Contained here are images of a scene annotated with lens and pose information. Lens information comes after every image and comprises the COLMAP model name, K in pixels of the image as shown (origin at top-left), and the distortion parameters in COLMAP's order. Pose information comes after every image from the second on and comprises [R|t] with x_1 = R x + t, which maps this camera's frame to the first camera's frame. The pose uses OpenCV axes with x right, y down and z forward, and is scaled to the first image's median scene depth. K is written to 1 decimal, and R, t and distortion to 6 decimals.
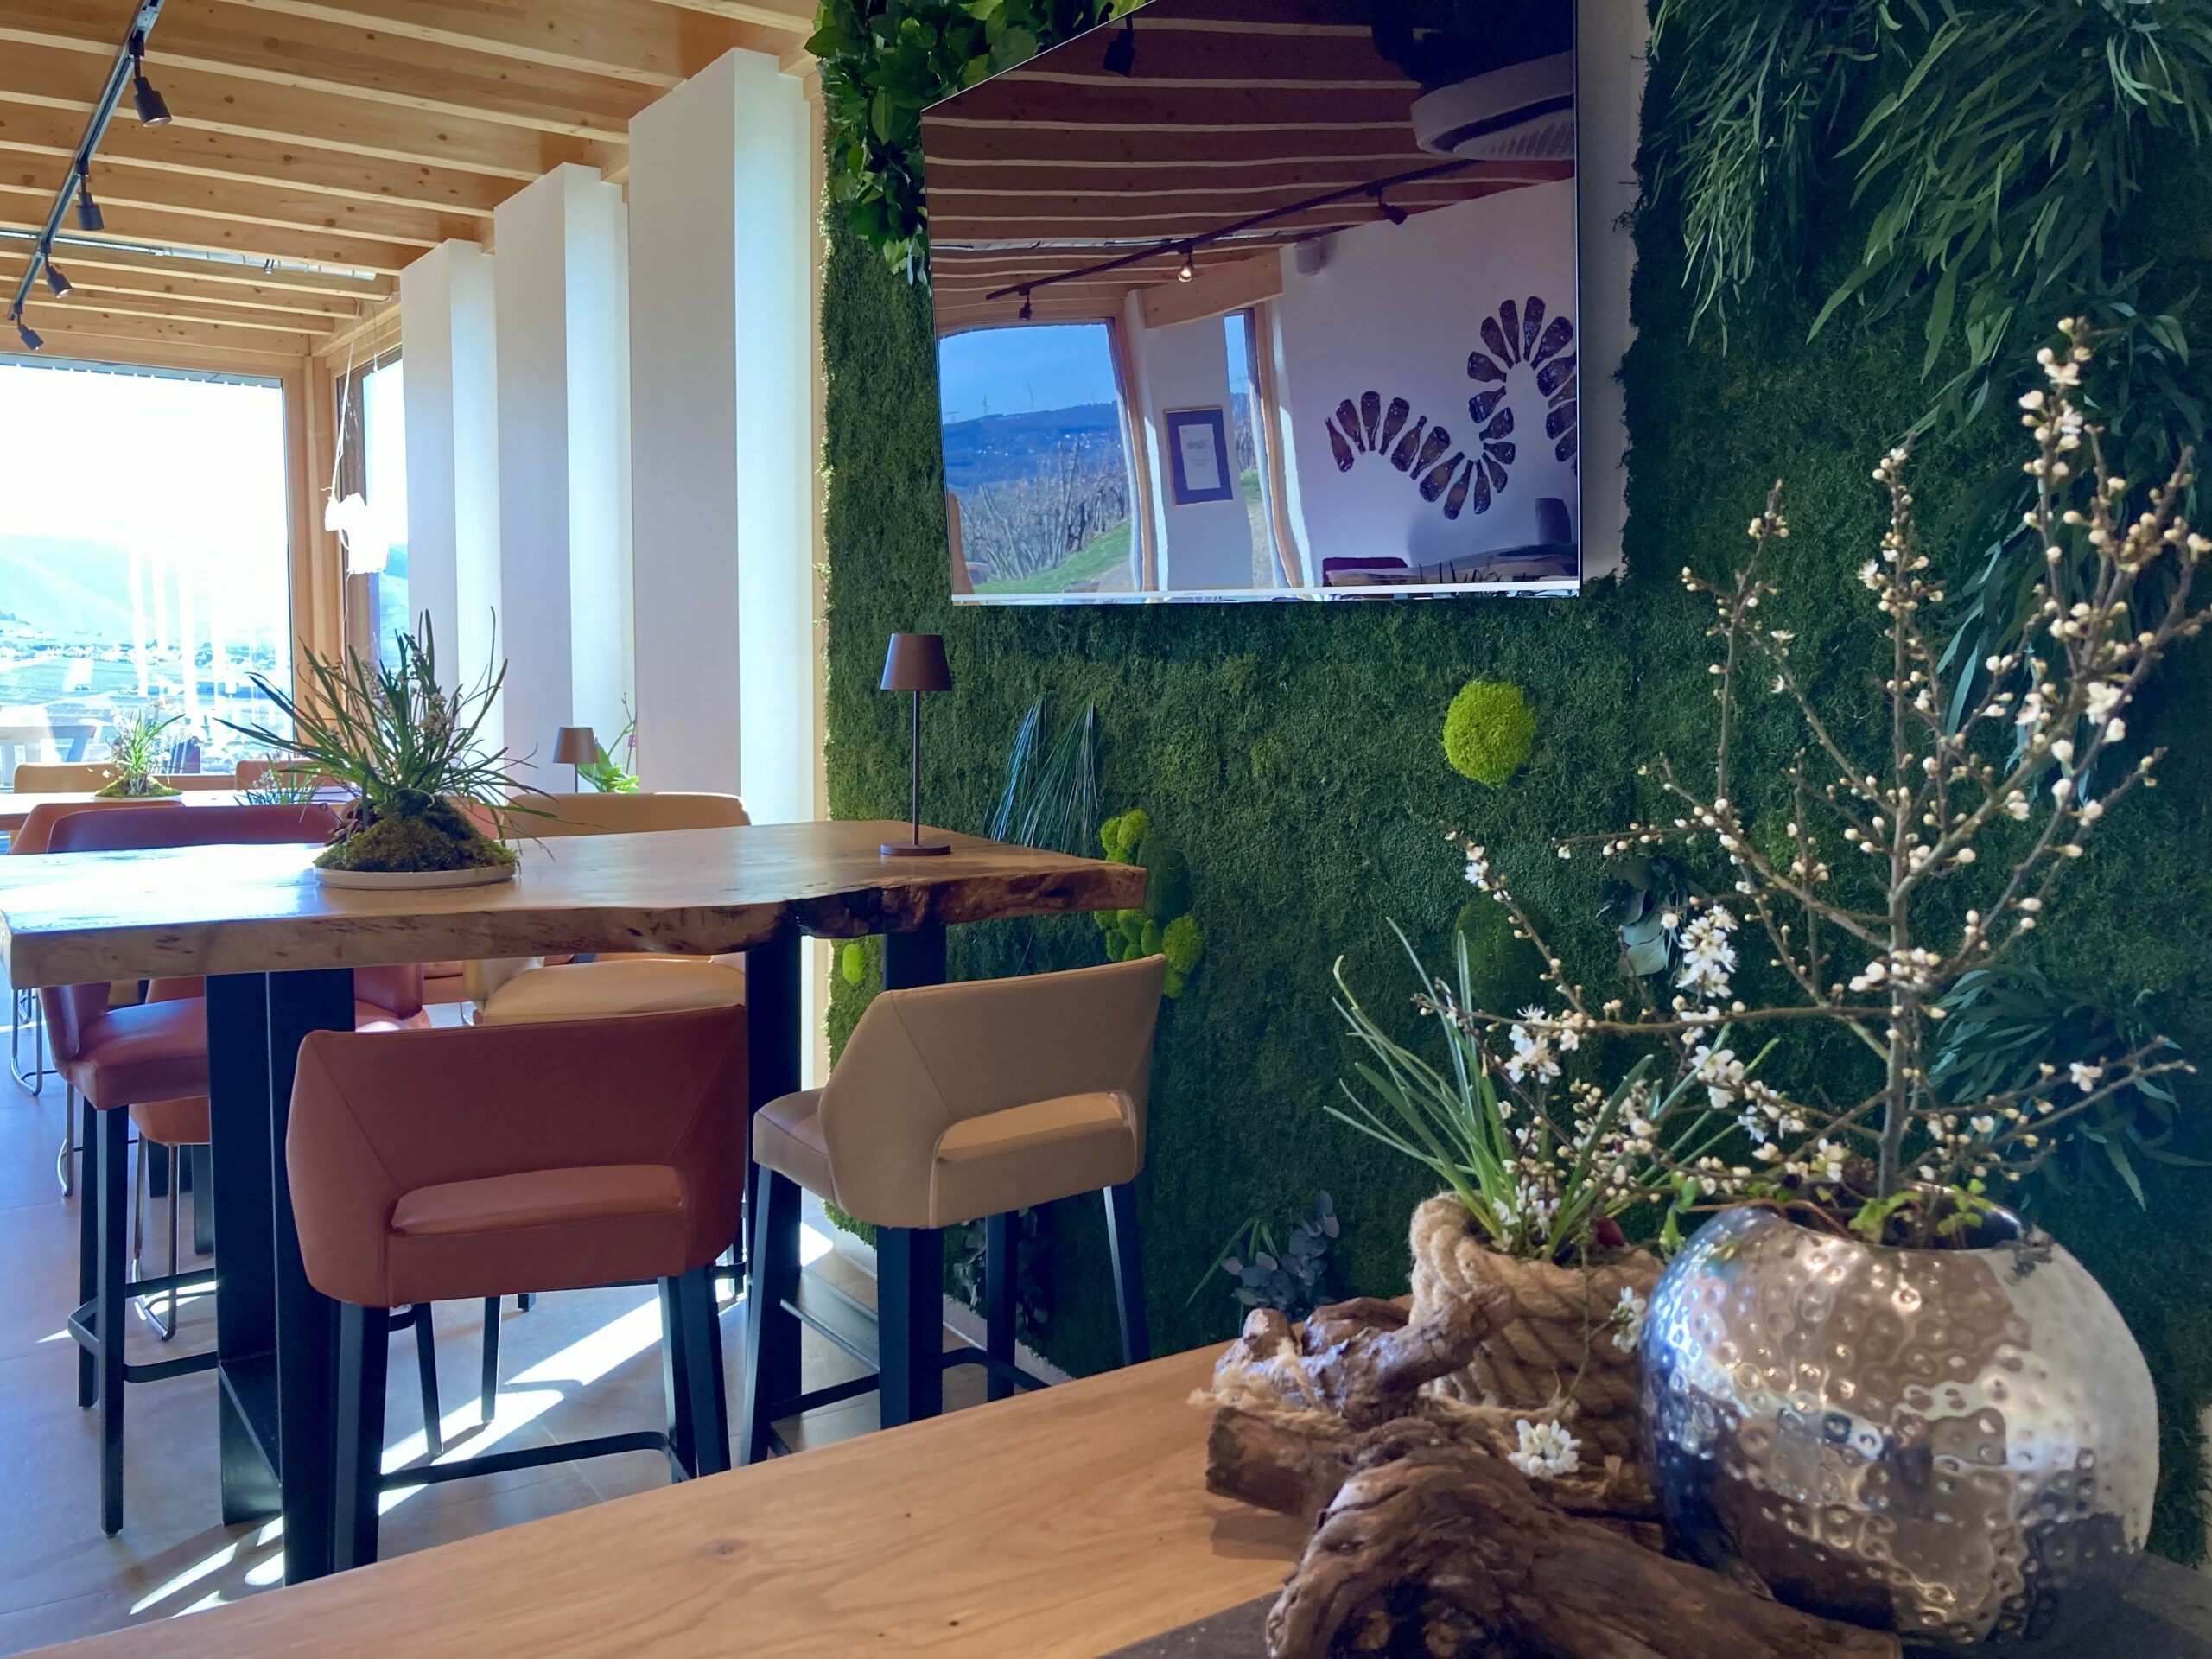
lens RADIAL K [[1807.7, 0, 1124.0], [0, 1807.7, 820.6], [0, 0, 1]] dist [0.038068, -0.037976]
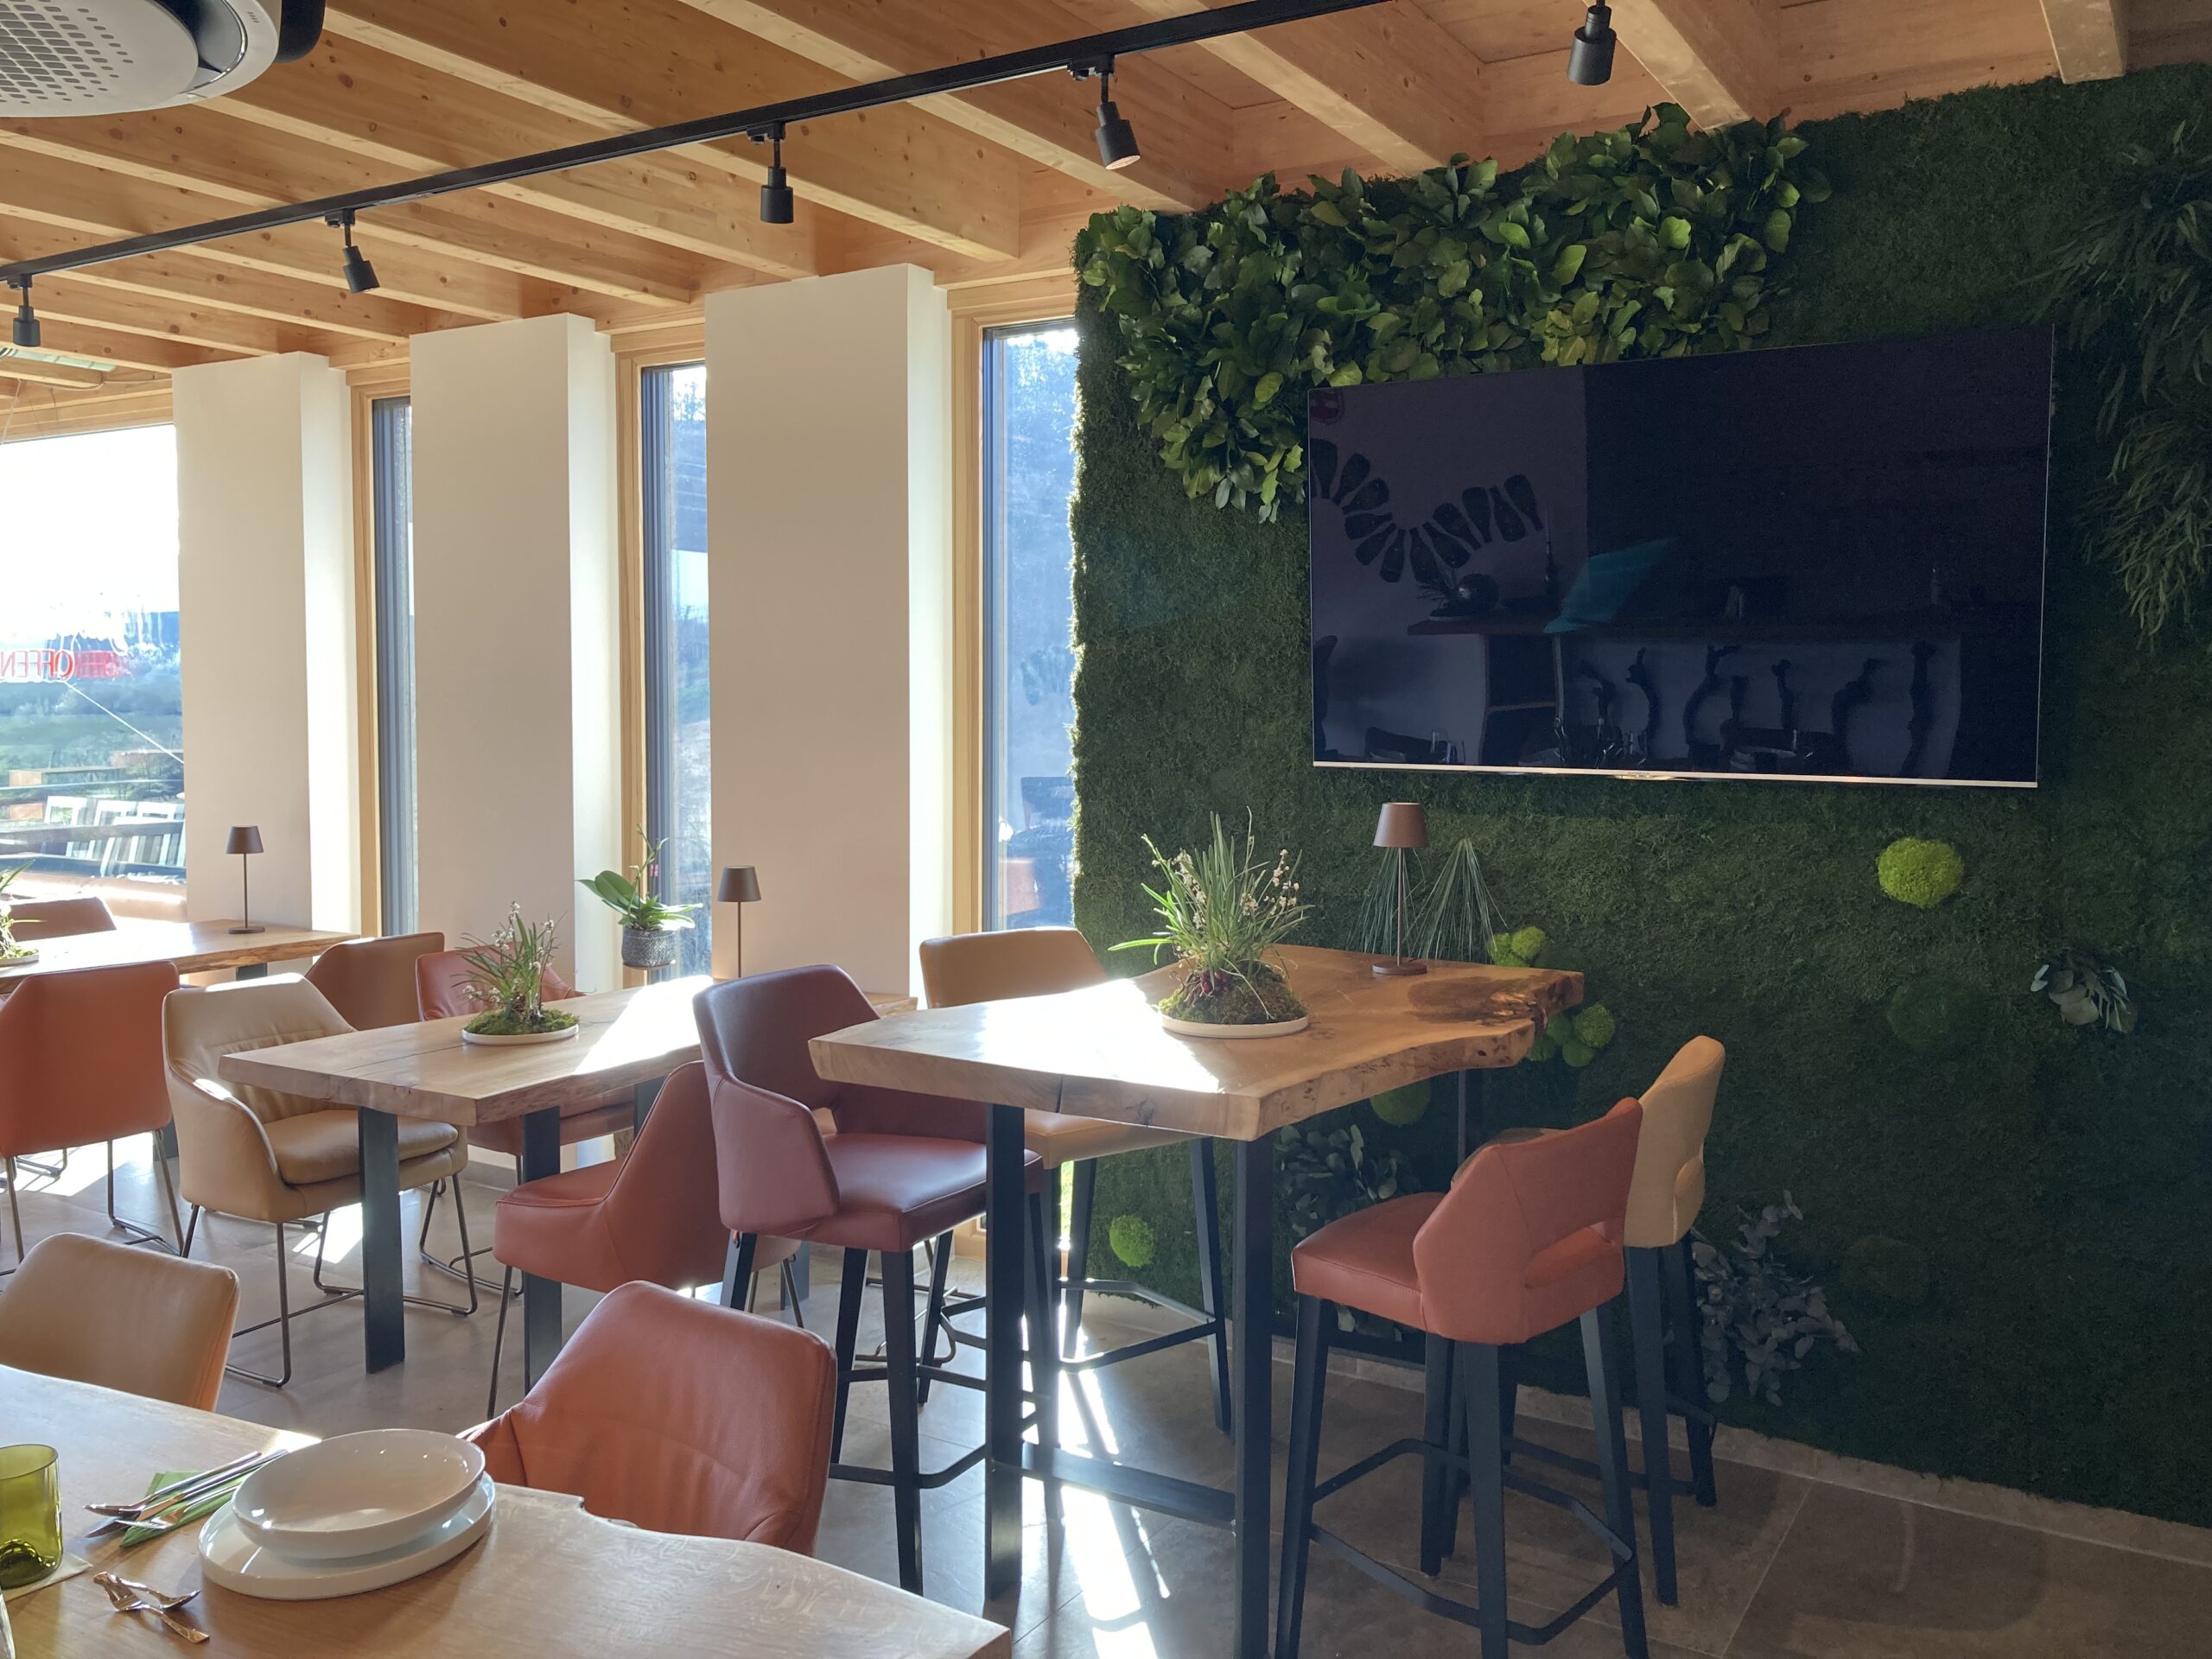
lens RADIAL K [[1807.7, 0, 1118.4], [0, 1807.7, 808.4], [0, 0, 1]] dist [0.038068, -0.037976]
pose [[0.911214, -0.038764, 0.410106, -0.652717], [0.050101, 0.998601, -0.016929, -0.068816], [-0.408876, 0.035973, 0.911881, -0.082159]]
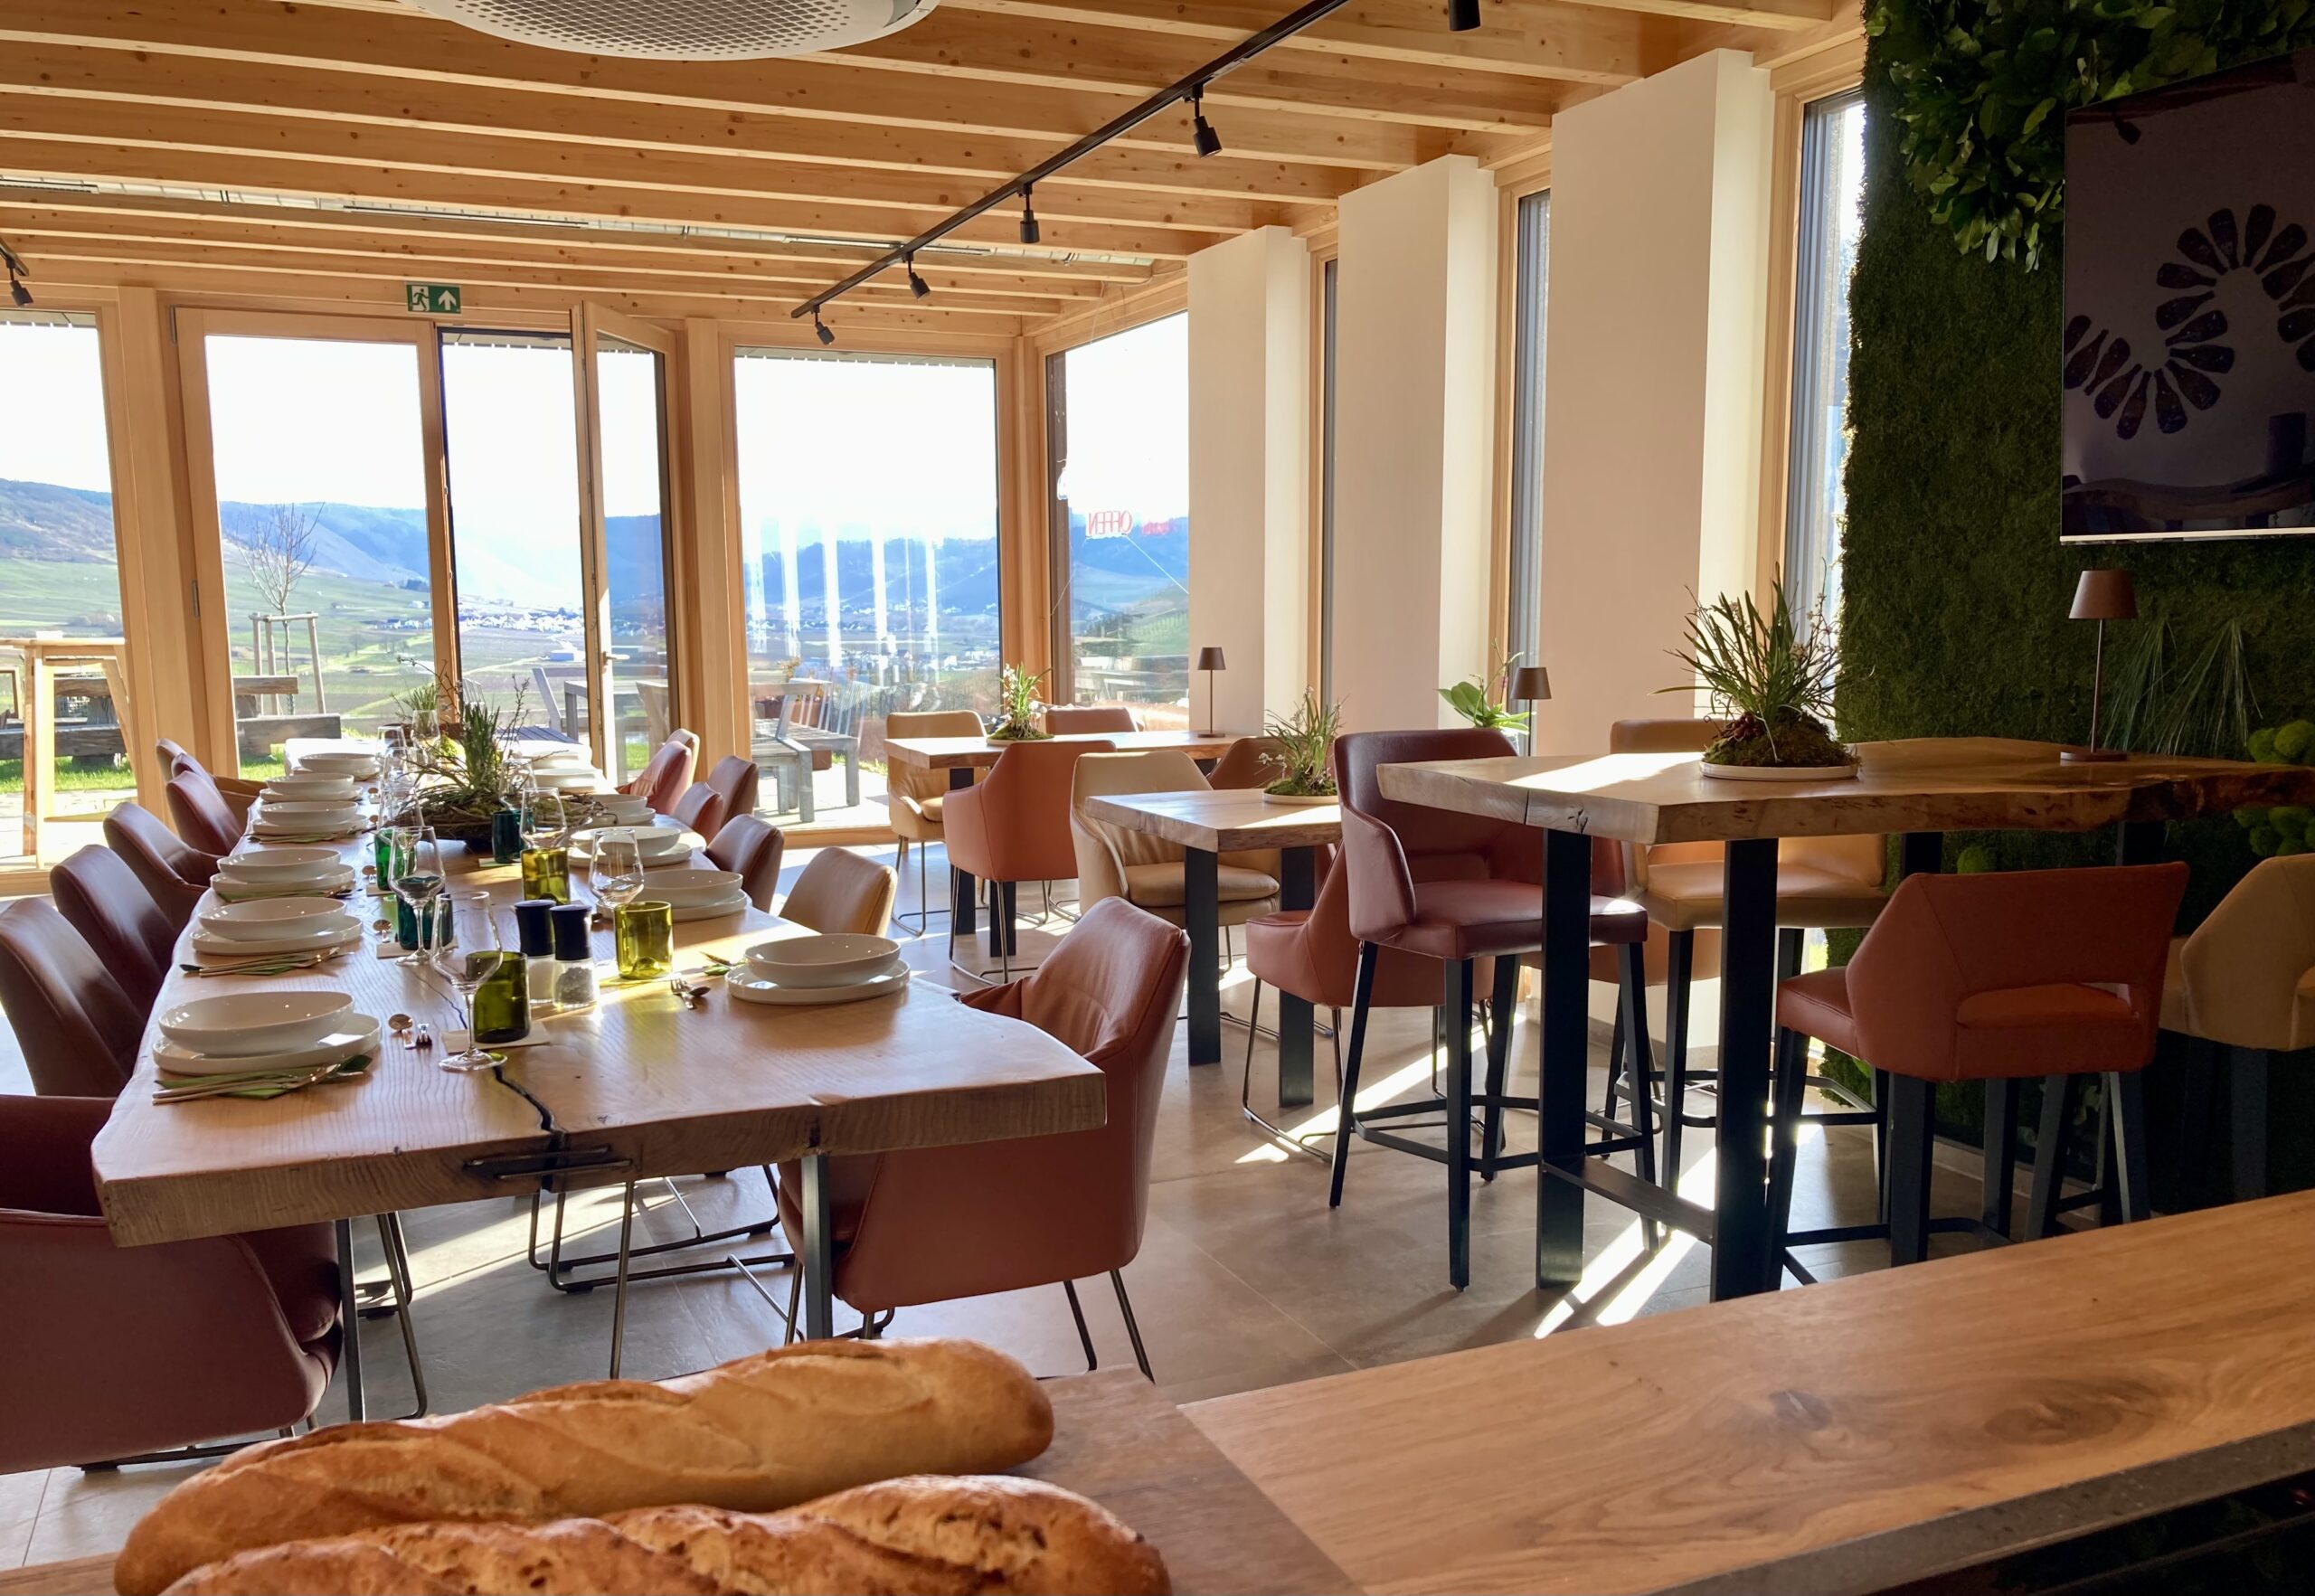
lens RADIAL K [[1896.9, 0, 1151.4], [0, 1896.9, 854.3], [0, 0, 1]] dist [0.022187, -0.007926]
pose [[0.981904, 0.001974, -0.189370, -0.380074], [0.005564, 0.999213, 0.039269, 0.021834], [0.189299, -0.039612, 0.981120, -0.258526]]
